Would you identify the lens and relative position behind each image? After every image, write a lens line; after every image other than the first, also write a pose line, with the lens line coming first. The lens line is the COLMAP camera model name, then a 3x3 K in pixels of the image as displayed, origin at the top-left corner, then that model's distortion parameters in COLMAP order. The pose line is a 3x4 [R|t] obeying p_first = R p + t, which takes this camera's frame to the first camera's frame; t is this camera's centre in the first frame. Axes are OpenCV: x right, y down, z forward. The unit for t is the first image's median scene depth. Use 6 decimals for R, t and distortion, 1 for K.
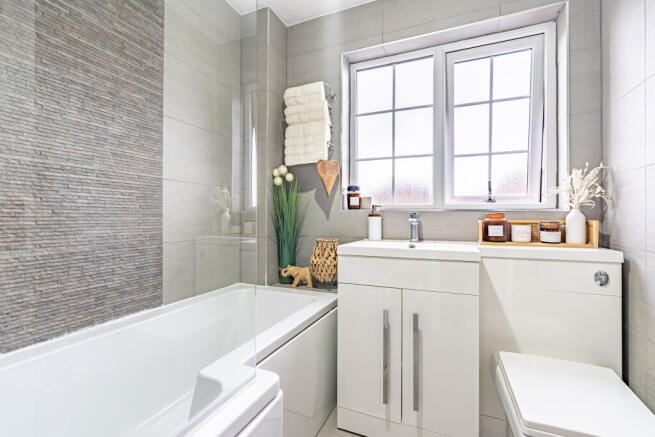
lens RADIAL K [[296.5, 0, 325.2], [0, 296.5, 216.1], [0, 0, 1]] dist [-0.001133, 0.000495]
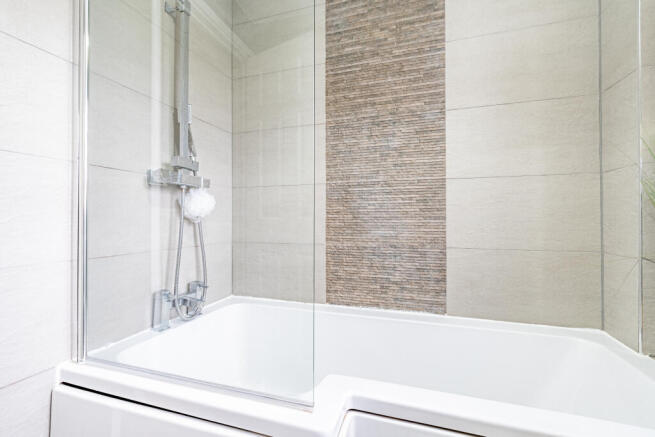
lens RADIAL K [[296.5, 0, 325.2], [0, 296.5, 216.1], [0, 0, 1]] dist [-0.001133, 0.000495]
pose [[0.095857, -0.010816, -0.995336, 0.380233], [0.004681, 0.999935, -0.010415, -0.000689], [0.995384, -0.003660, 0.095902, 0.589970]]
